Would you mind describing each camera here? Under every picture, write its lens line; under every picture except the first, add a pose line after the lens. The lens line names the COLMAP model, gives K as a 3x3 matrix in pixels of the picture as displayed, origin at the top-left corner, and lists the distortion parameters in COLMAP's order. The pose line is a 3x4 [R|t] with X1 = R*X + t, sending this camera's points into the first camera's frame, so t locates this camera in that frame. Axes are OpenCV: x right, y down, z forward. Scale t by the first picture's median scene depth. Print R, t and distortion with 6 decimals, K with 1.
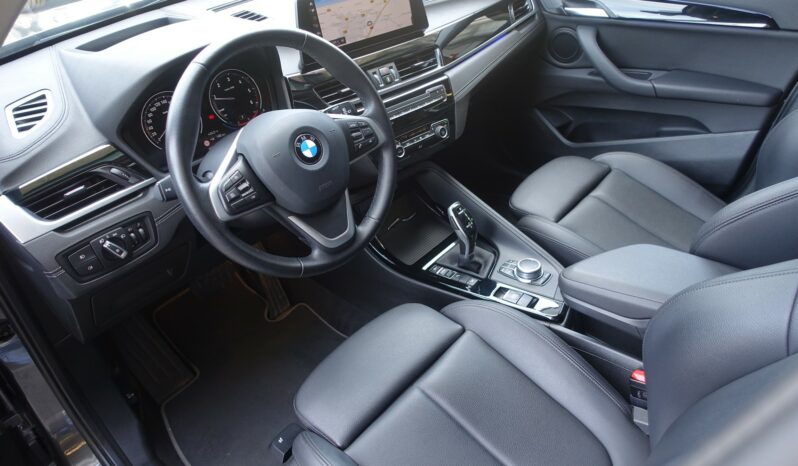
lens RADIAL K [[546.2, 0, 399.0], [0, 546.2, 233.0], [0, 0, 1]] dist [-0.006115, -0.000899]
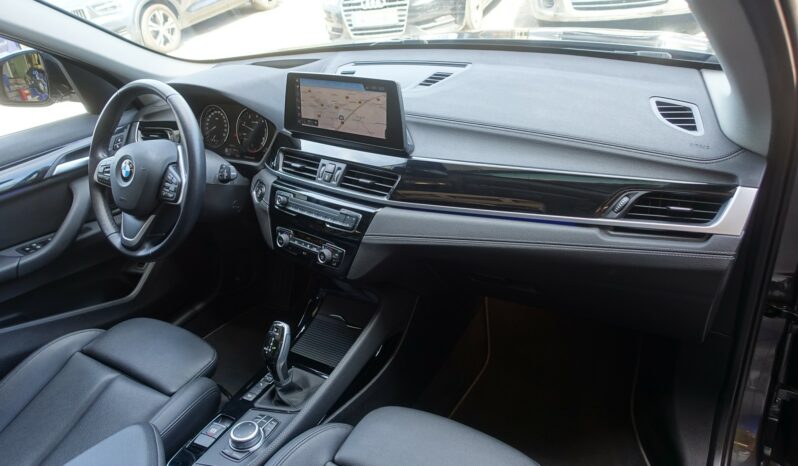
lens RADIAL K [[546.2, 0, 399.0], [0, 546.2, 233.0], [0, 0, 1]] dist [-0.006115, -0.000899]
pose [[0.173663, 0.507726, -0.843834, 0.662558], [-0.484681, 0.789961, 0.375562, -0.487635], [0.857278, 0.343769, 0.383272, 0.617791]]
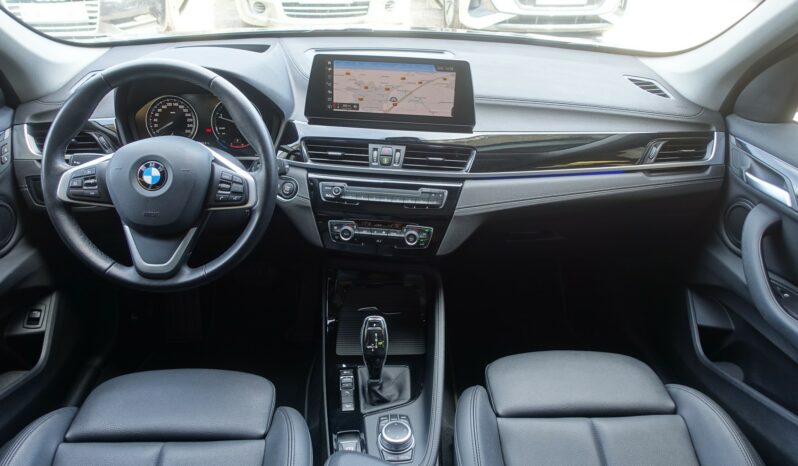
lens RADIAL K [[546.2, 0, 399.0], [0, 546.2, 233.0], [0, 0, 1]] dist [-0.006115, -0.000899]
pose [[0.687294, 0.420578, -0.592234, 0.464874], [-0.473196, 0.877823, 0.074241, -0.200755], [0.551100, 0.229217, 0.802339, 0.242846]]
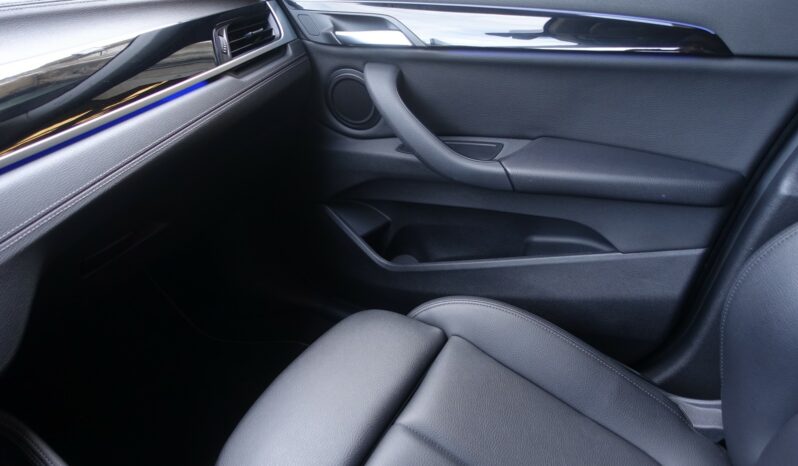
lens RADIAL K [[556.0, 0, 399.0], [0, 556.0, 233.0], [0, 0, 1]] dist [-0.004974, -0.000340]
pose [[0.979911, -0.085000, 0.180413, 0.263941], [0.099013, 0.992612, -0.070130, -0.182928], [-0.173119, 0.086585, 0.981088, 0.499115]]
